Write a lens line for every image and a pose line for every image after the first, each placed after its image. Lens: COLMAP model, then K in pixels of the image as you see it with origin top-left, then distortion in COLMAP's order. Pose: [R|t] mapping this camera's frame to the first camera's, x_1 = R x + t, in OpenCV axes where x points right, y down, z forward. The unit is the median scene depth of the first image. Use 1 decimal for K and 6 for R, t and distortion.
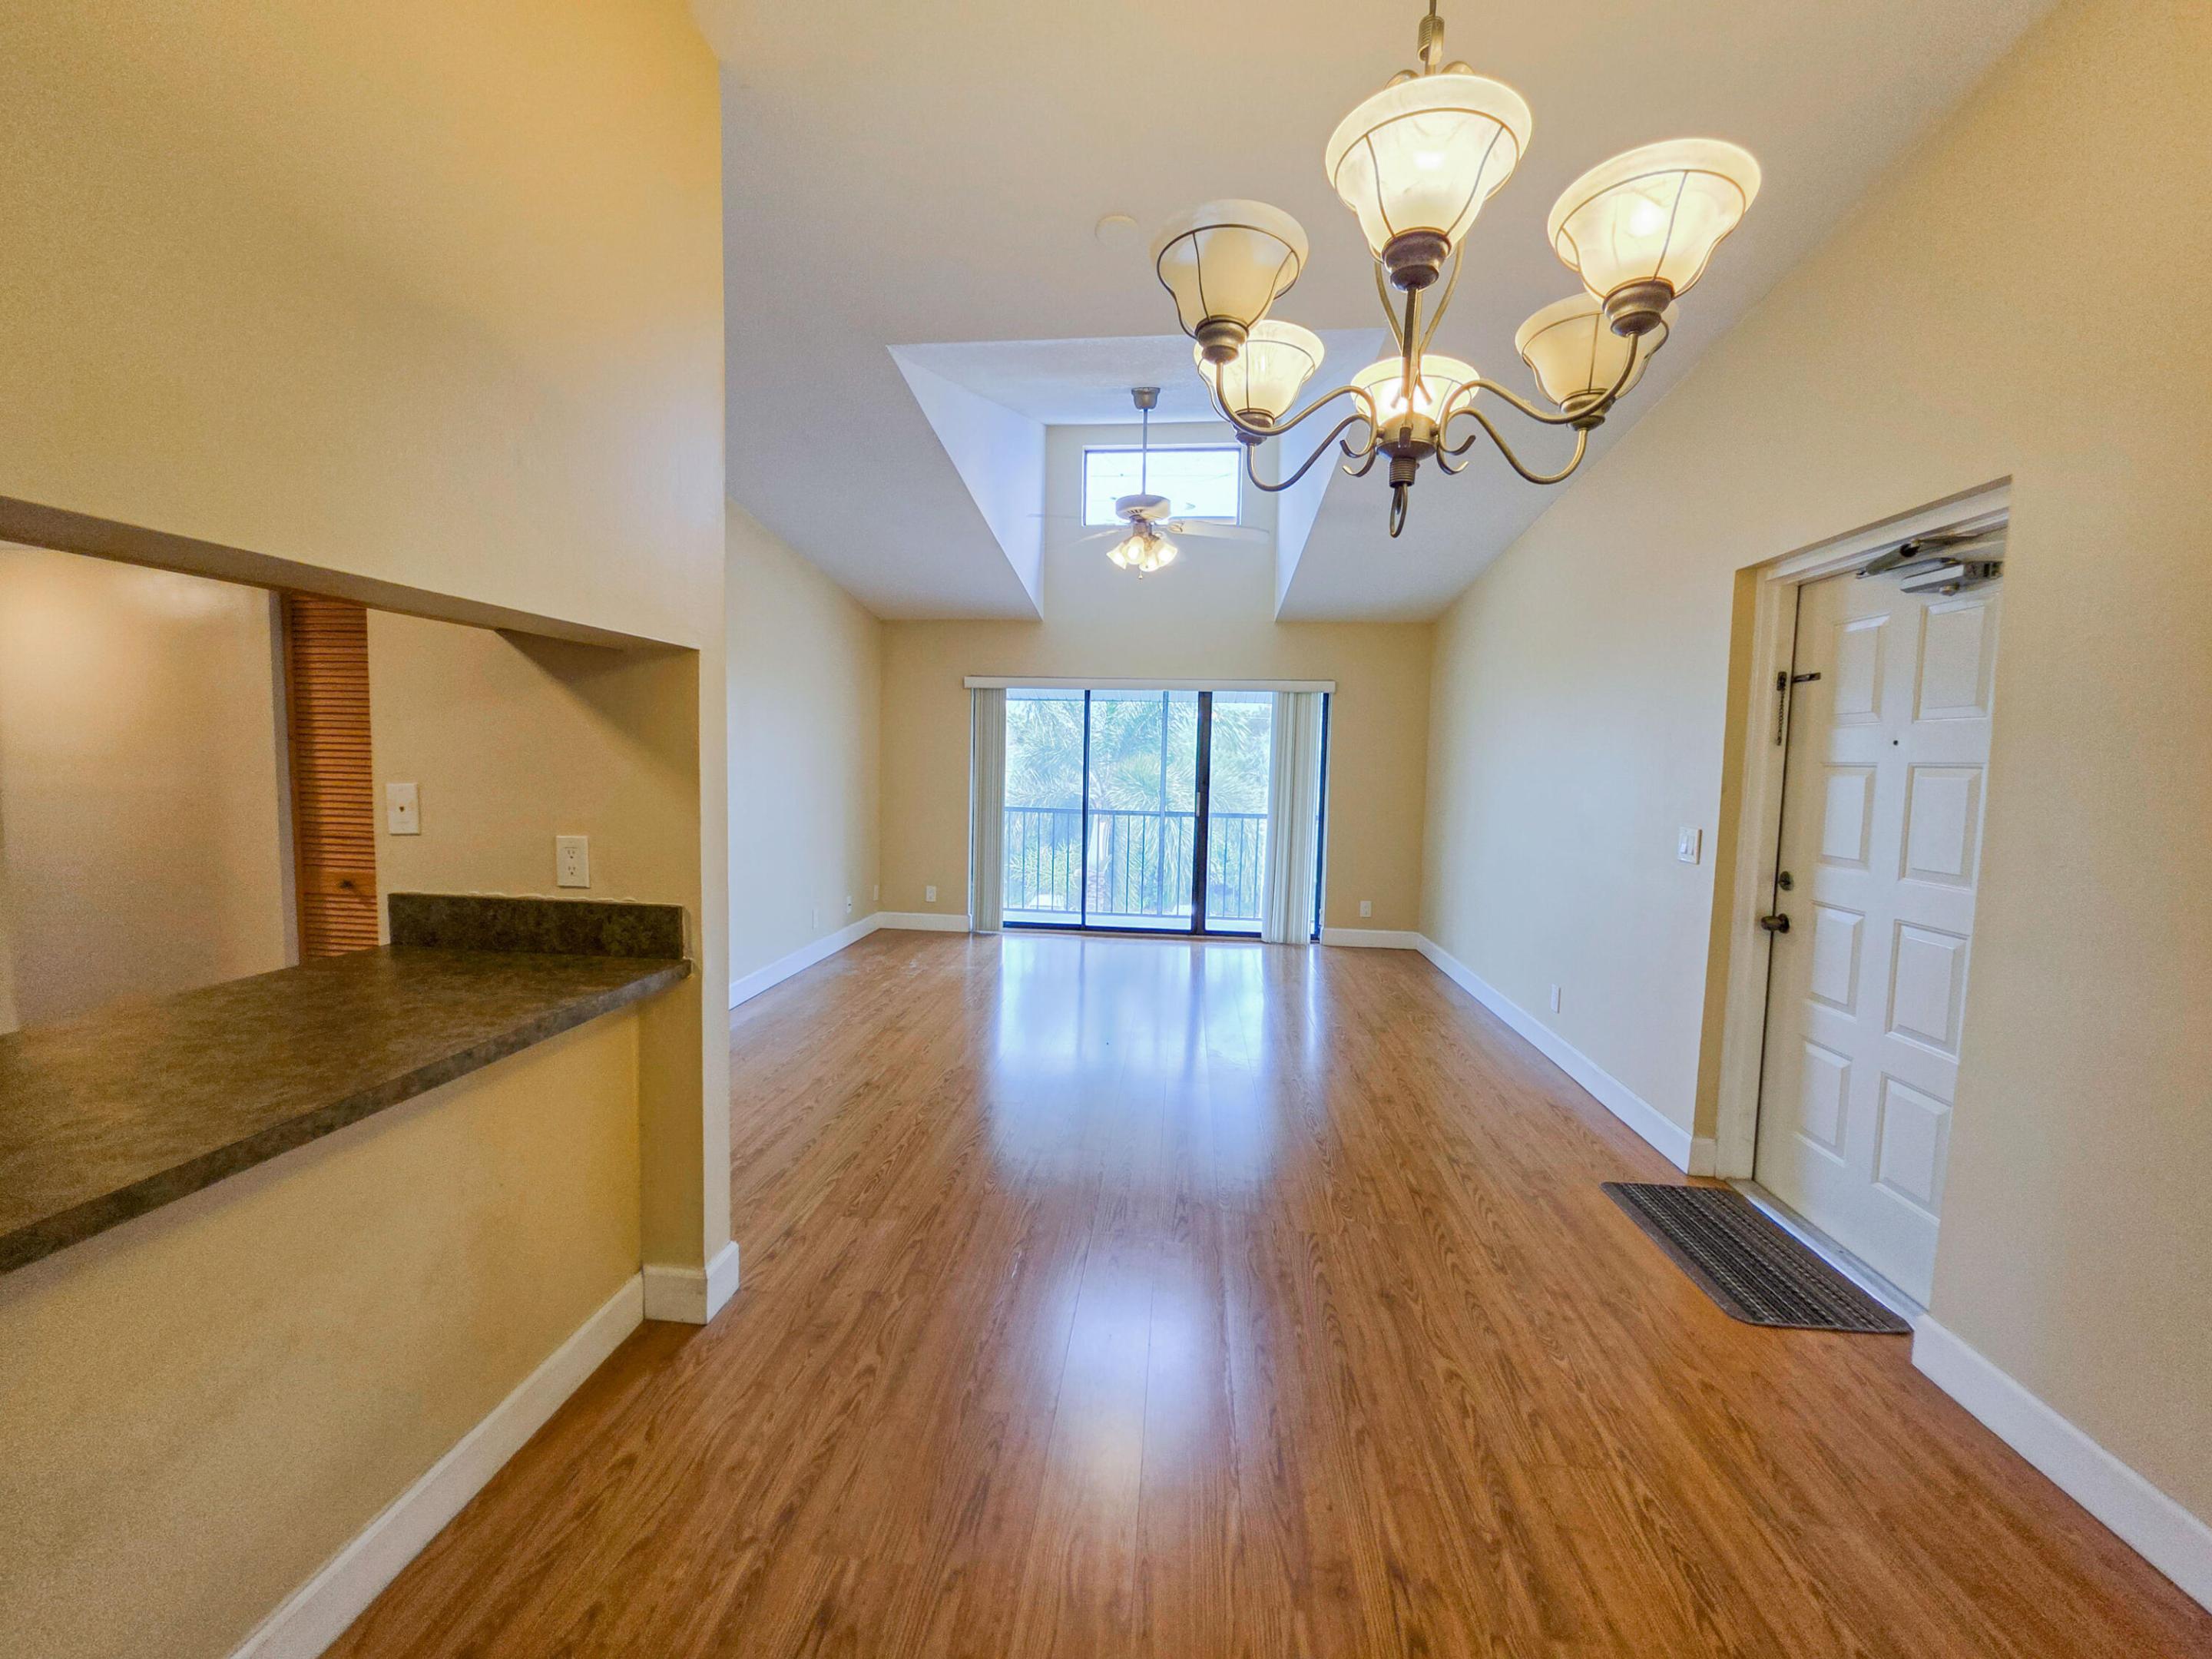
lens RADIAL K [[885.4, 0, 1099.2], [0, 885.4, 824.2], [0, 0, 1]] dist [0.000878, 0.000233]
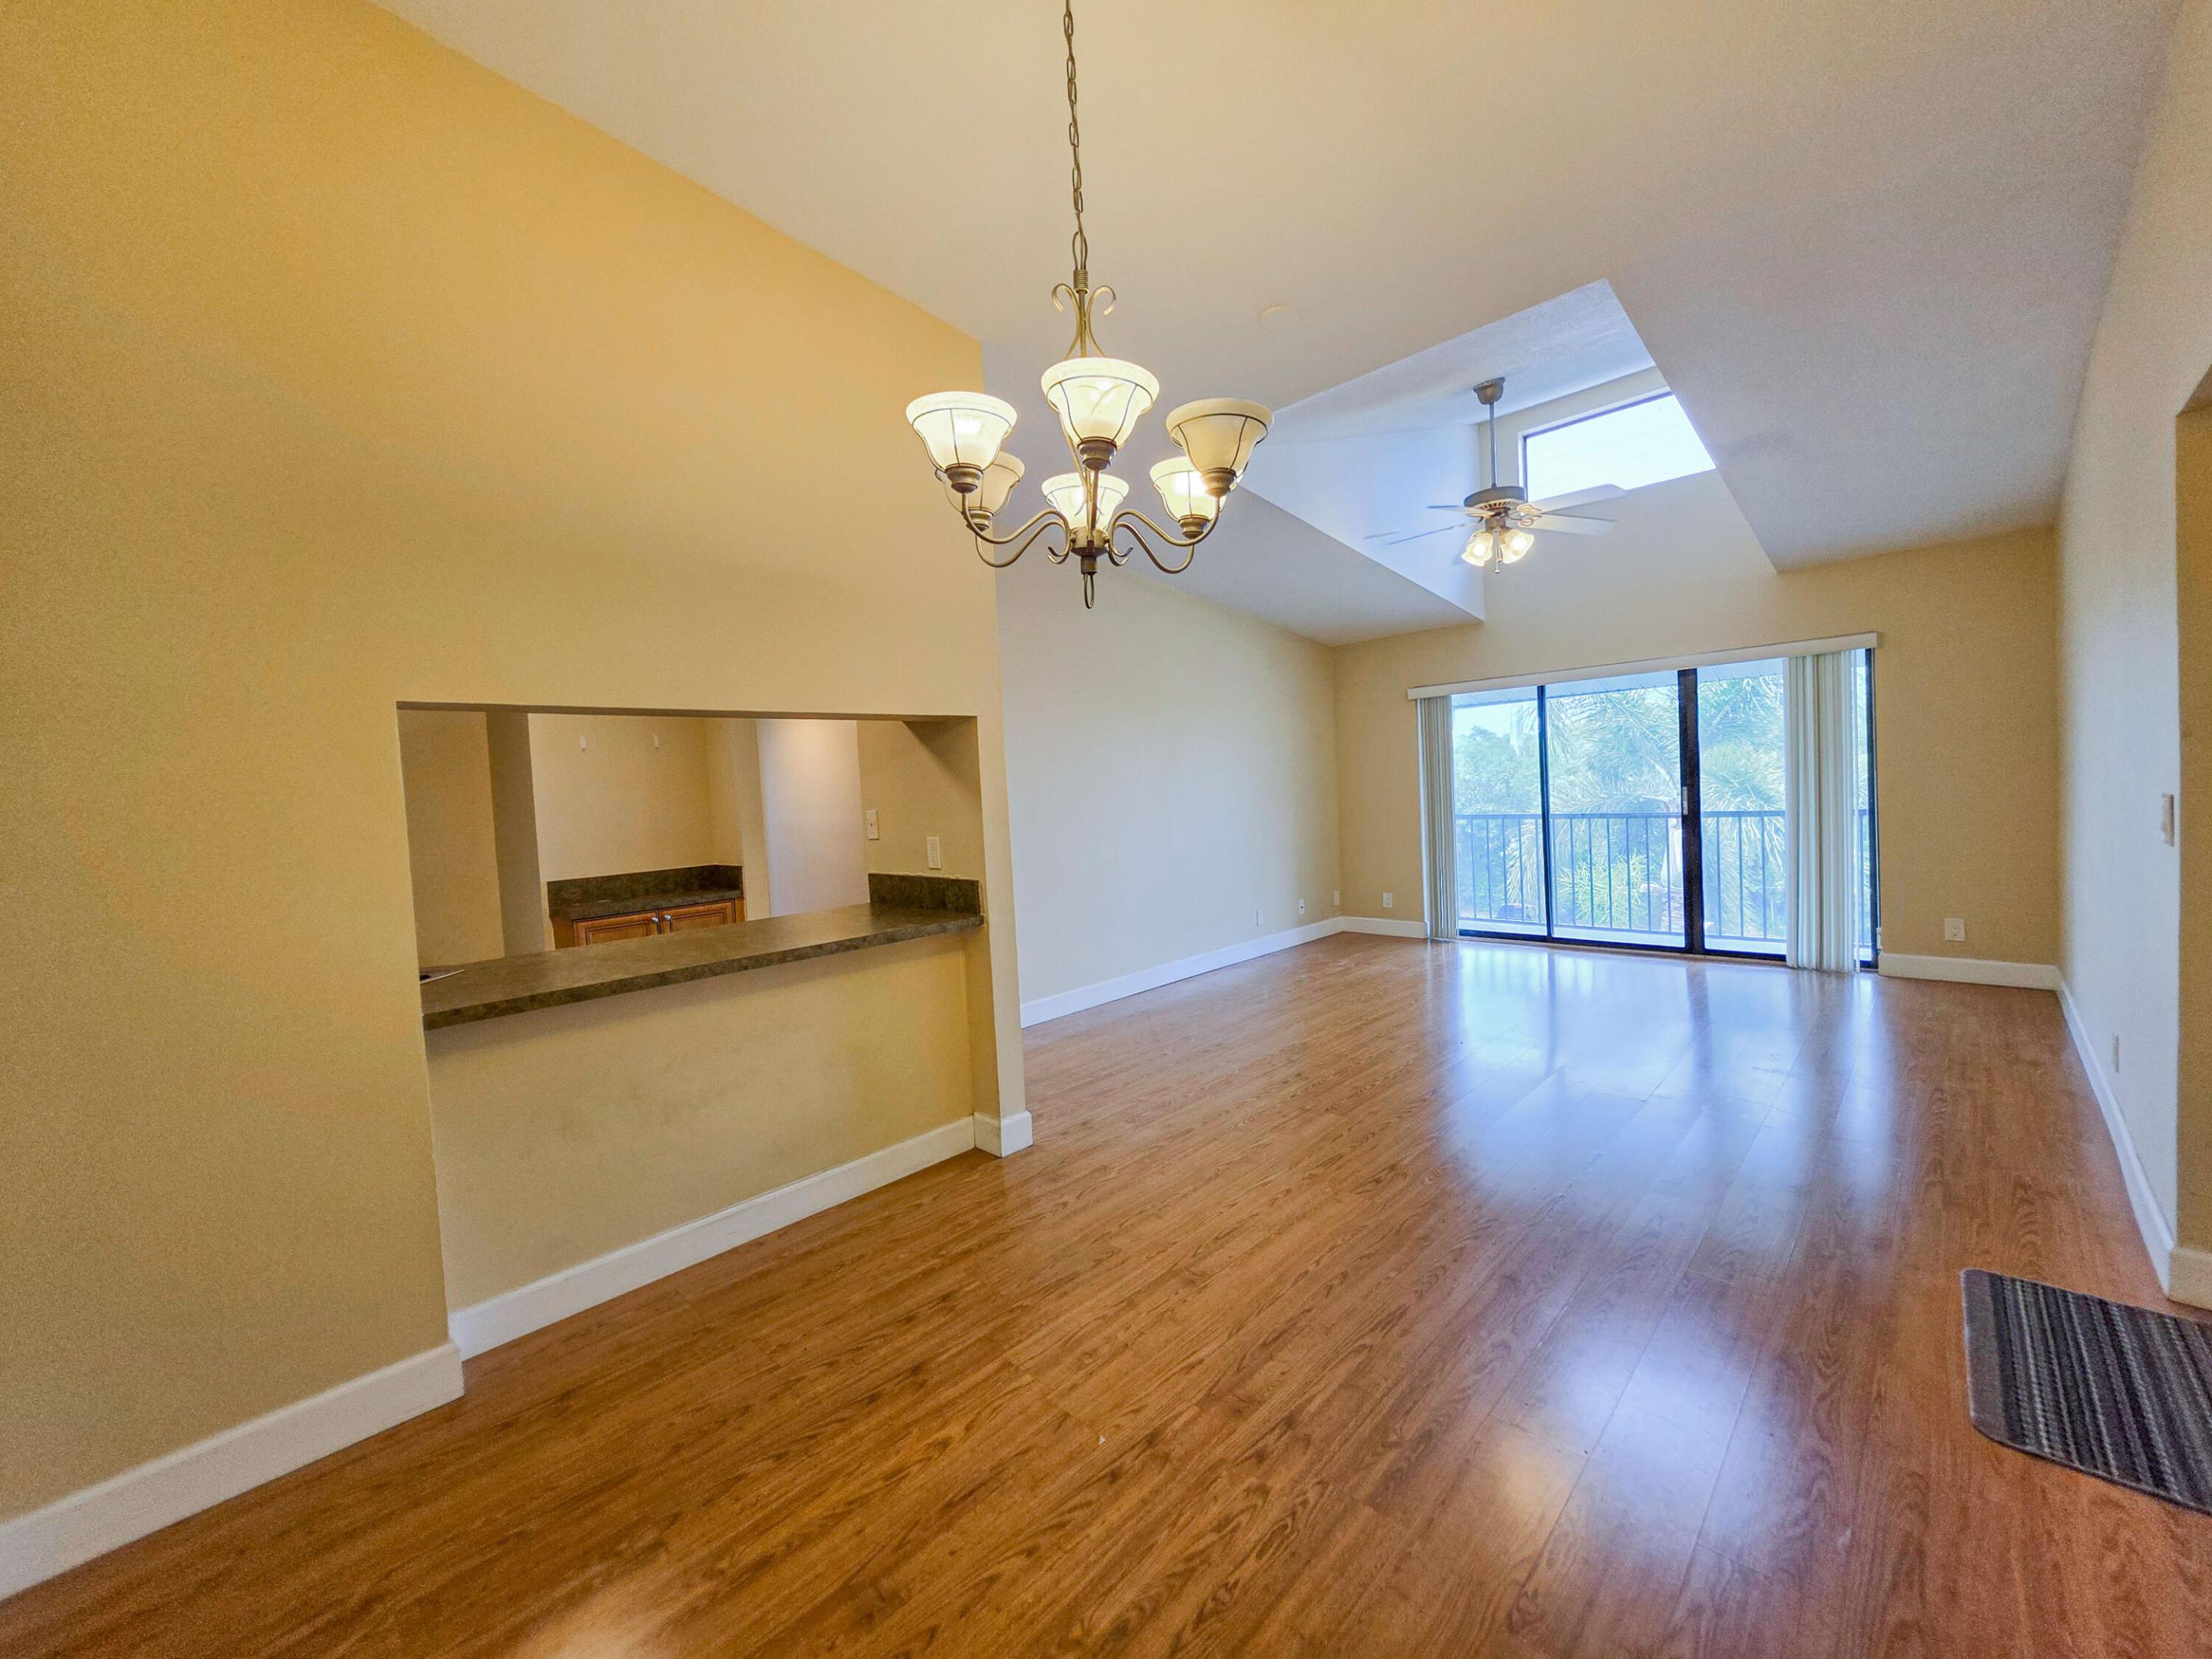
lens RADIAL K [[885.4, 0, 1099.7], [0, 885.4, 824.0], [0, 0, 1]] dist [0.000878, 0.000233]
pose [[0.778931, -0.036014, -0.626075, 0.388961], [0.021789, 0.999301, -0.030374, 0.025942], [0.626731, 0.010018, 0.779171, -0.047628]]
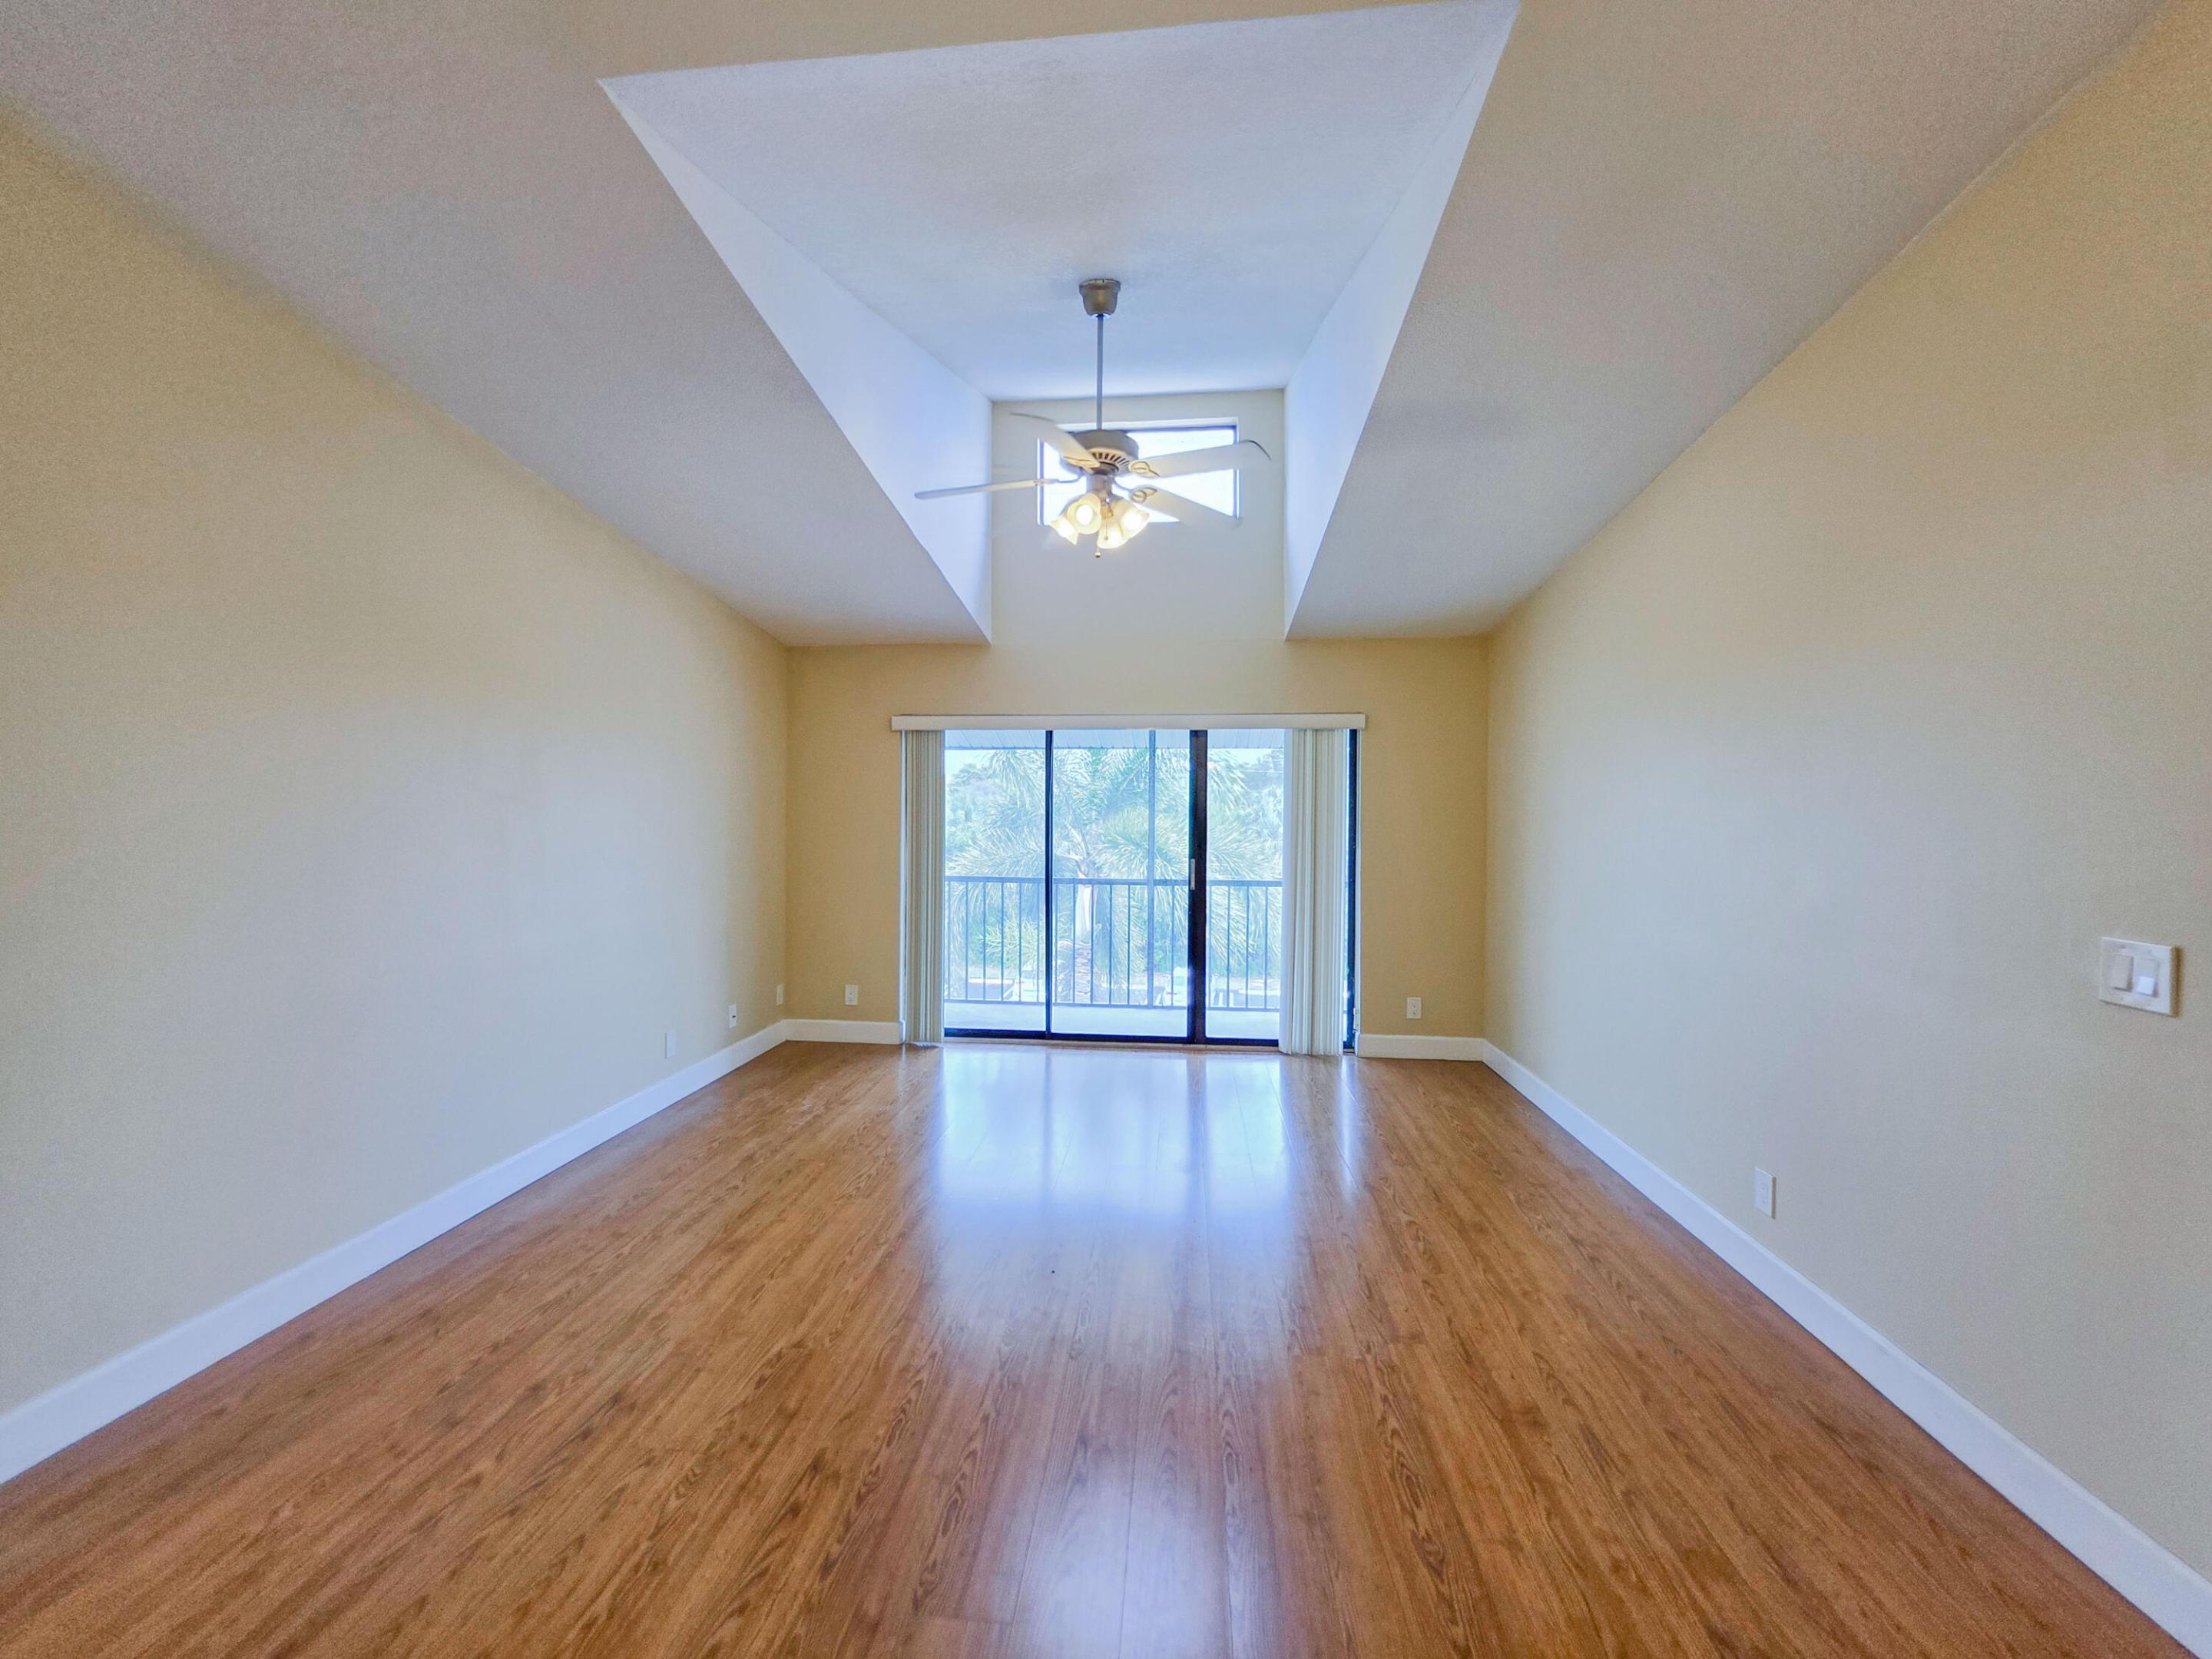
lens RADIAL K [[885.4, 0, 1101.0], [0, 885.4, 825.1], [0, 0, 1]] dist [0.000878, 0.000233]
pose [[0.999876, -0.015443, 0.003183, 0.055396], [0.015610, 0.997967, -0.061792, -0.035586], [-0.002222, 0.061834, 0.998084, 0.416819]]
